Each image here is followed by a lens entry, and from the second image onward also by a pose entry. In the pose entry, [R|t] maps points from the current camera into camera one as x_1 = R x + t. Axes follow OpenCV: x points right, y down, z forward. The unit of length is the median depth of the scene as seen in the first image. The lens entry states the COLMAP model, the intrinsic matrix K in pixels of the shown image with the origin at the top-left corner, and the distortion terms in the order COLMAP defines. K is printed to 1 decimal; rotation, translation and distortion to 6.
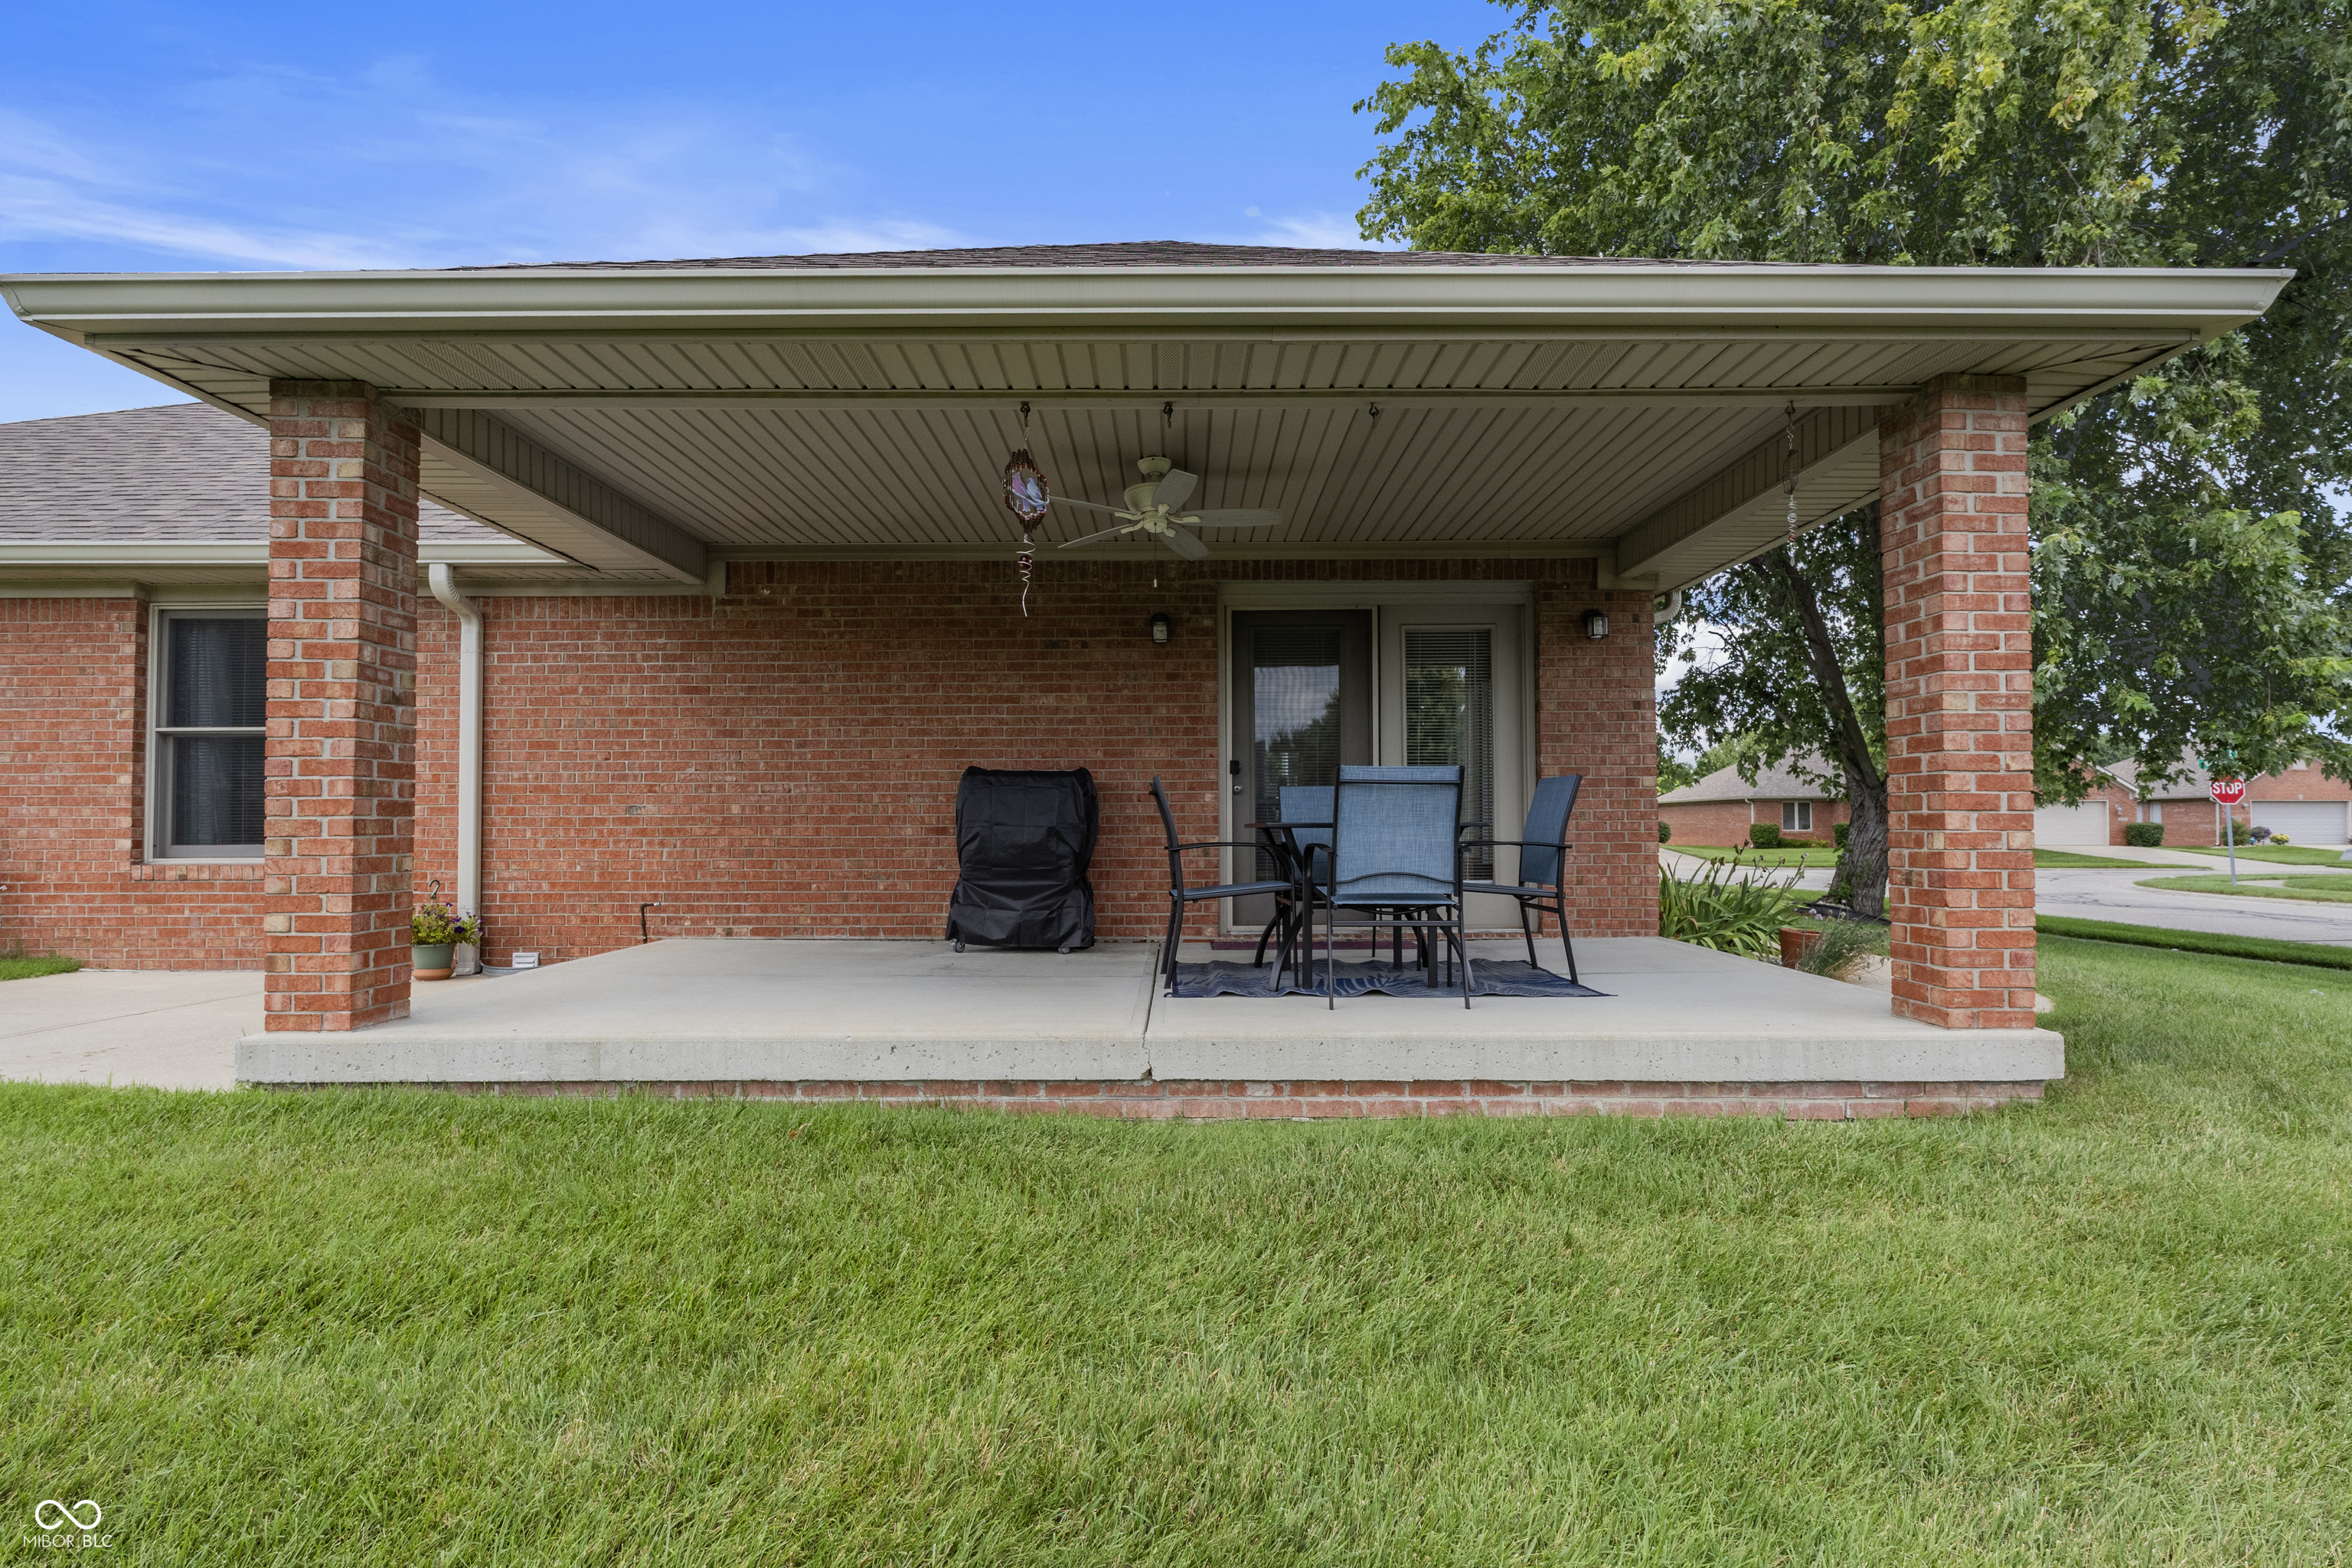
lens RADIAL K [[1086.9, 0, 1167.9], [0, 1086.9, 822.4], [0, 0, 1]] dist [-0.002290, -0.000119]
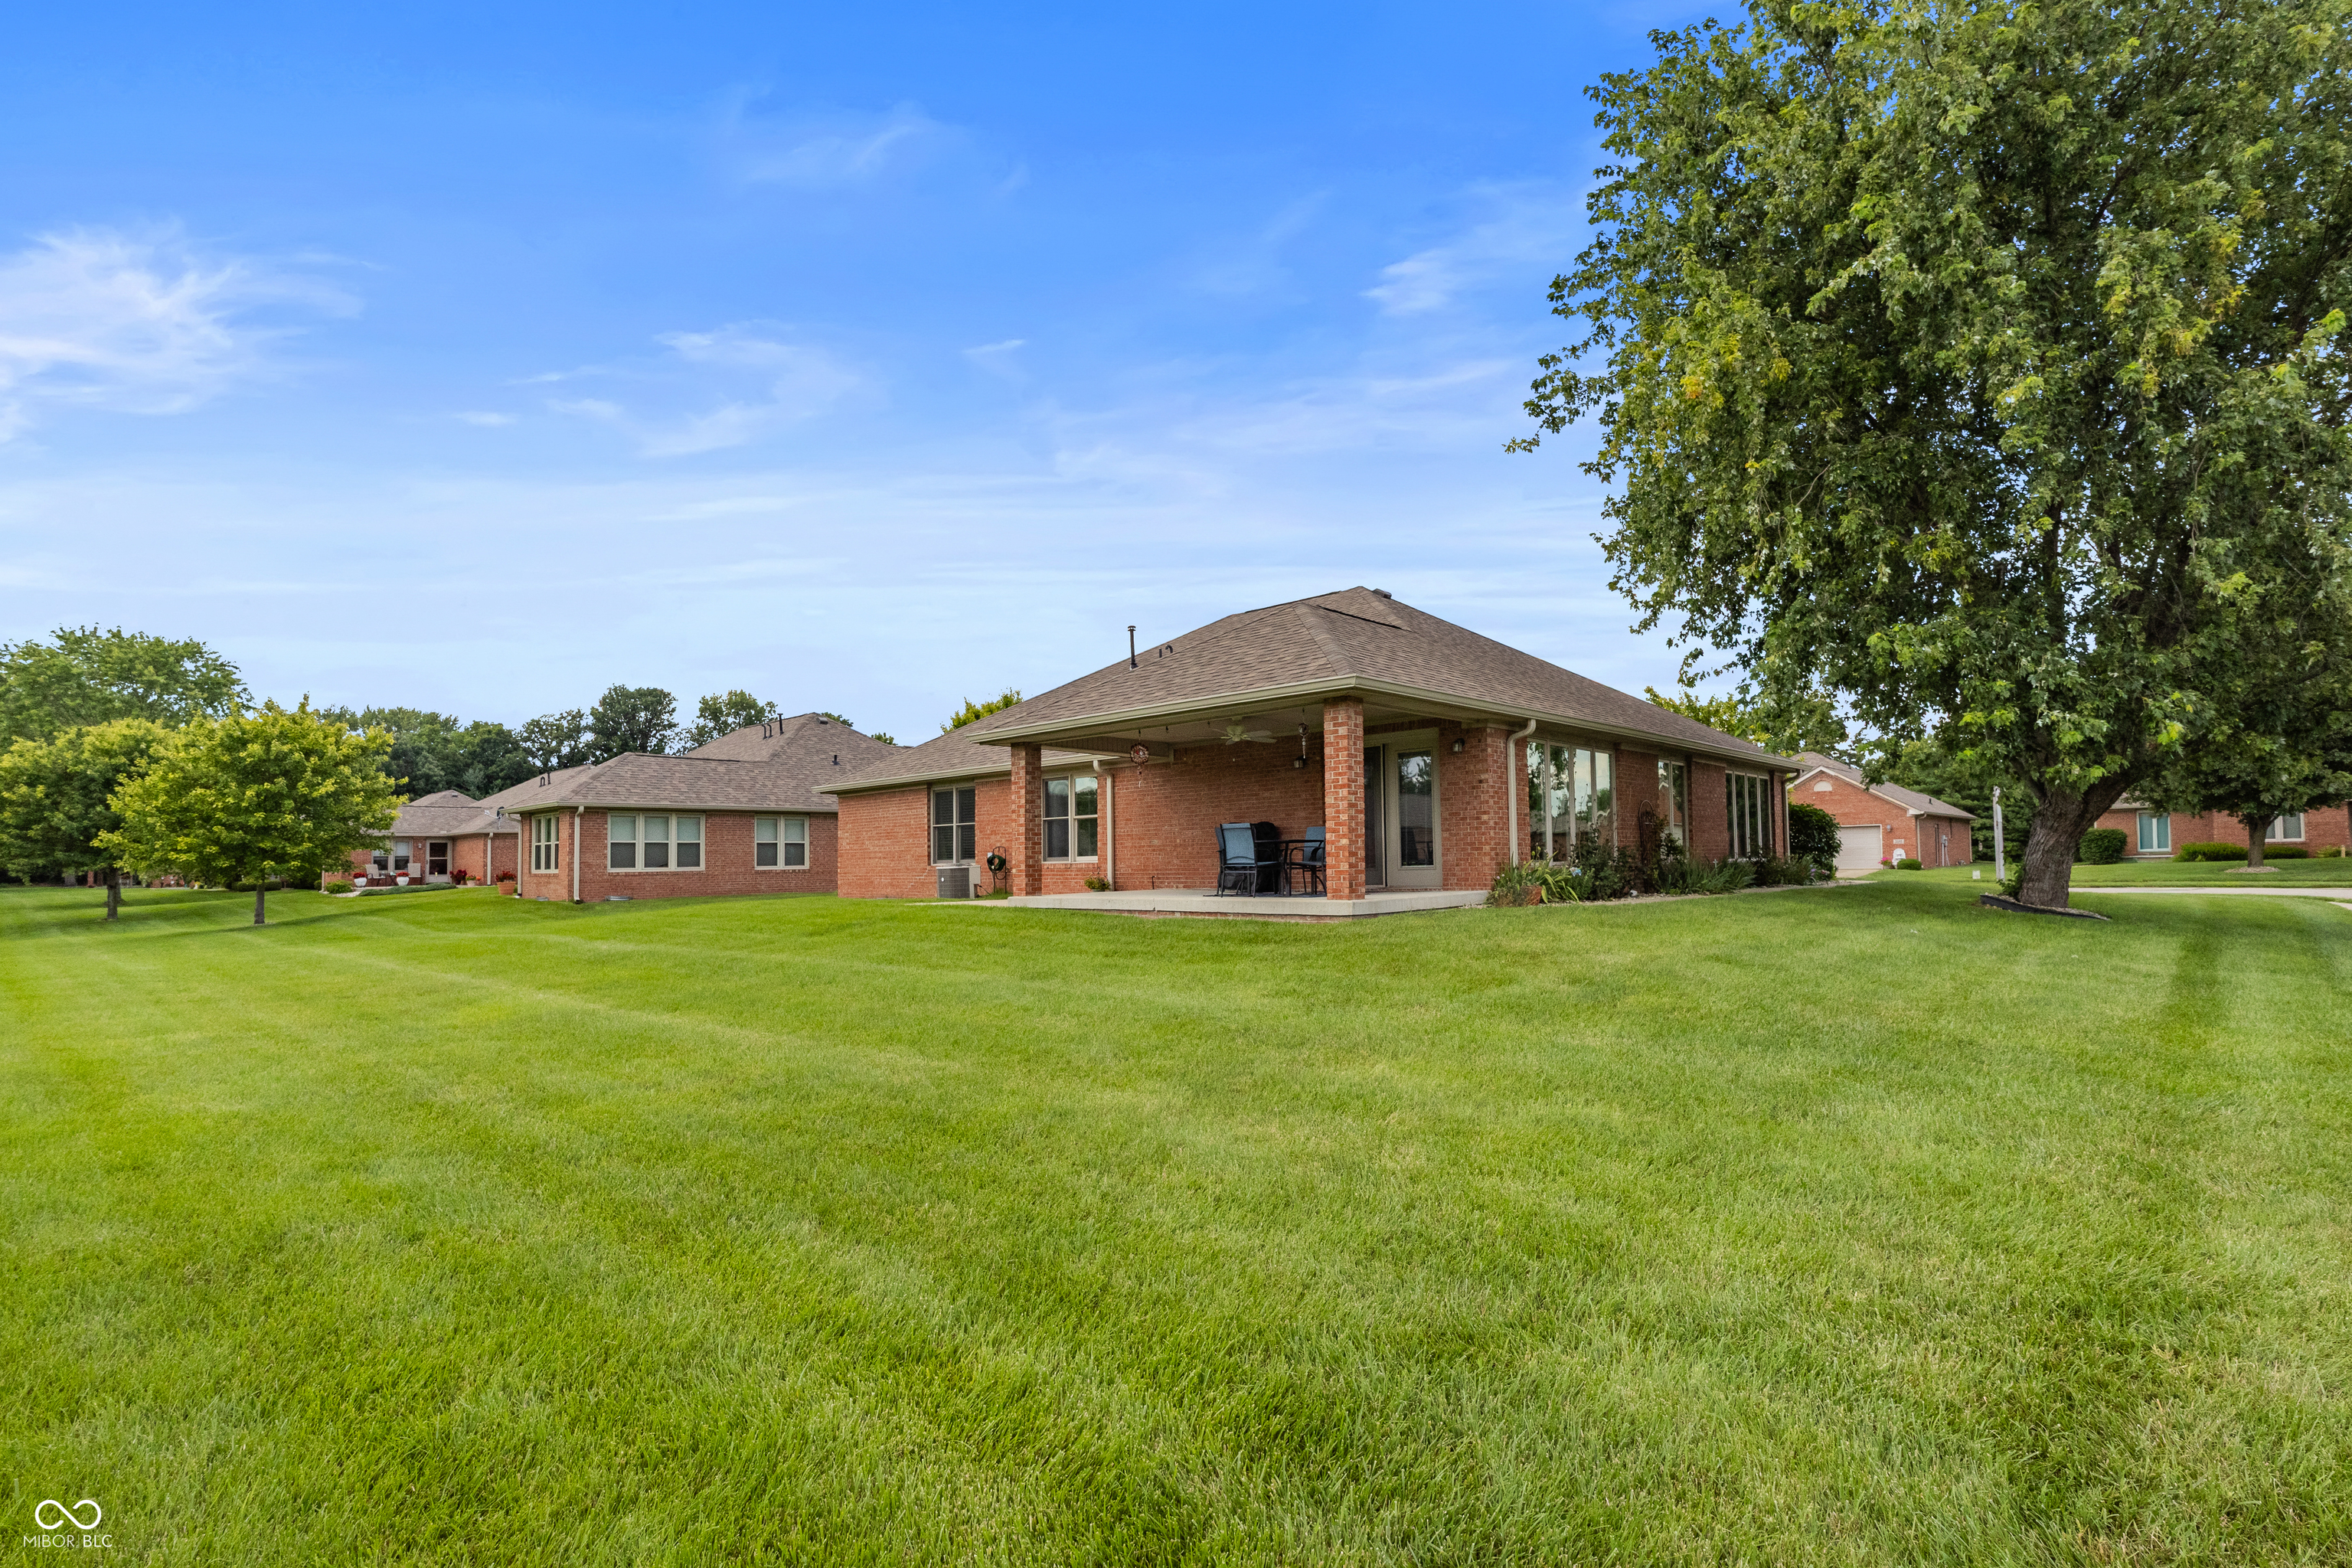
lens RADIAL K [[1077.0, 0, 1187.2], [0, 1077.0, 820.0], [0, 0, 1]] dist [0.000157, 0.000216]
pose [[0.721006, -0.036913, -0.691945, 1.443730], [0.016552, 0.999213, -0.036057, 0.032318], [0.692731, 0.014544, 0.721049, -0.887755]]
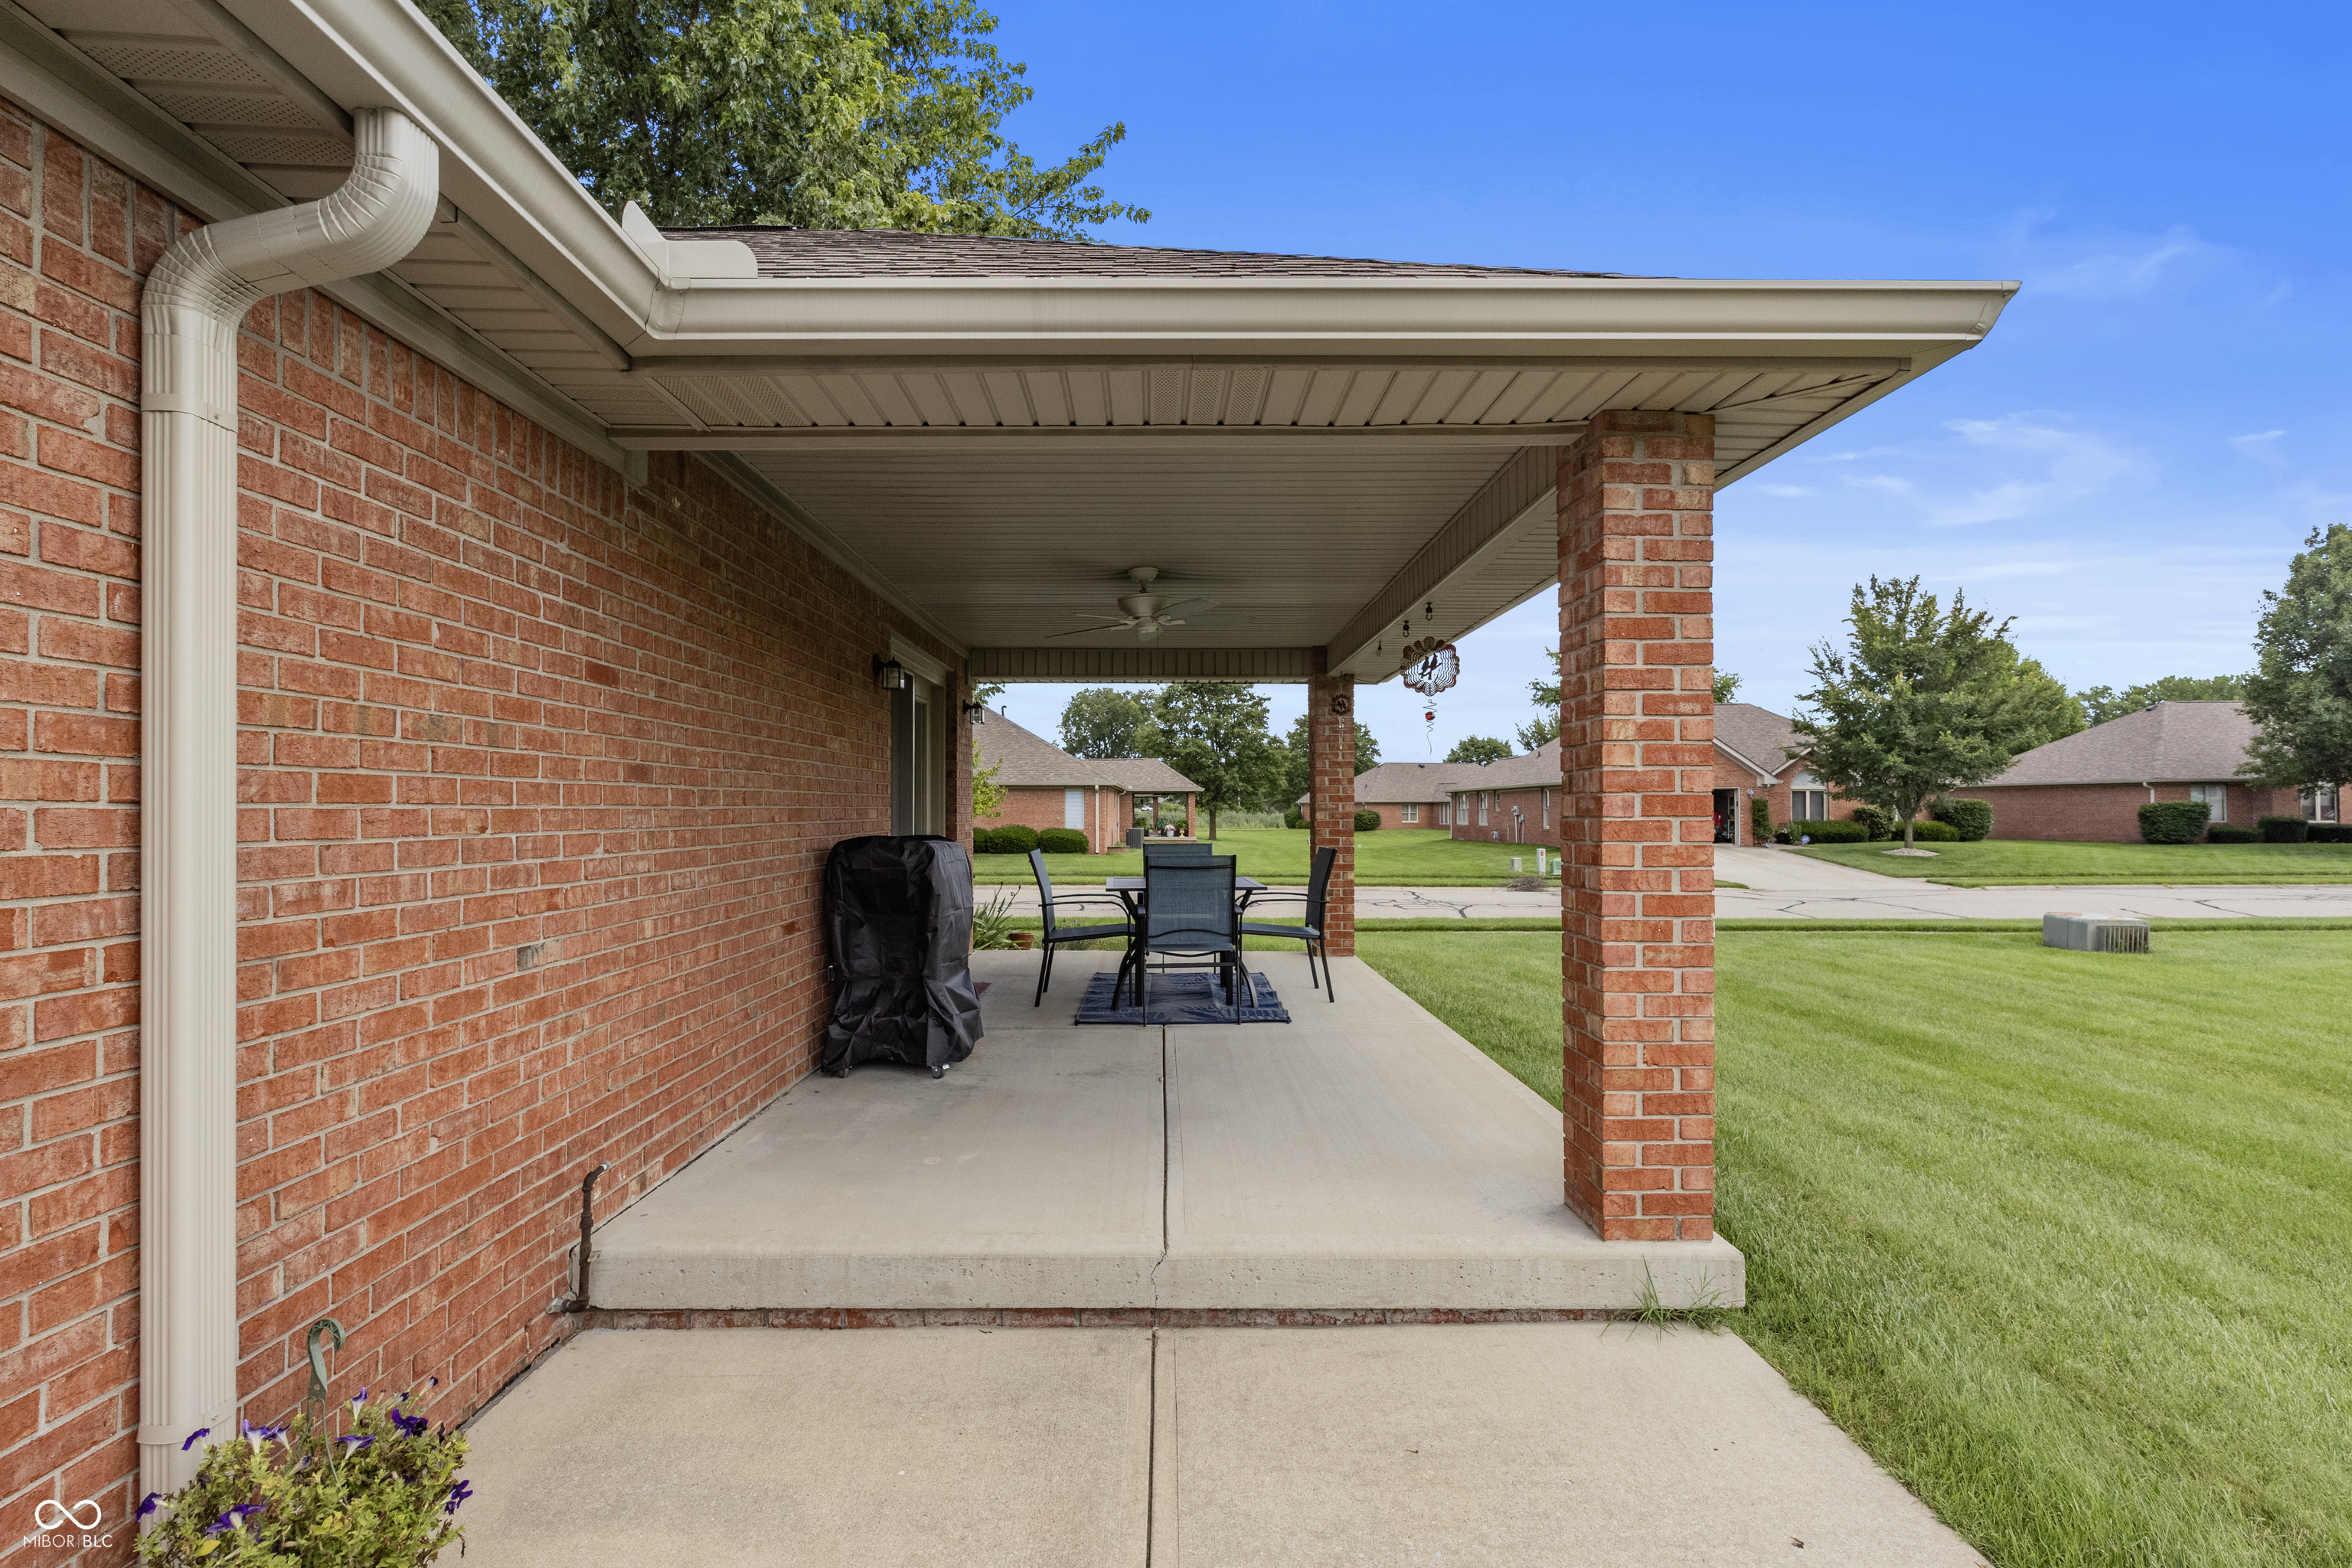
lens RADIAL K [[1077.0, 0, 1187.2], [0, 1077.0, 820.0], [0, 0, 1]] dist [0.000157, 0.000216]
pose [[-0.006899, -0.005666, 0.999960, -0.887844], [-0.000318, 0.999984, 0.005664, -0.063956], [-0.999976, -0.000279, -0.006901, 0.761114]]
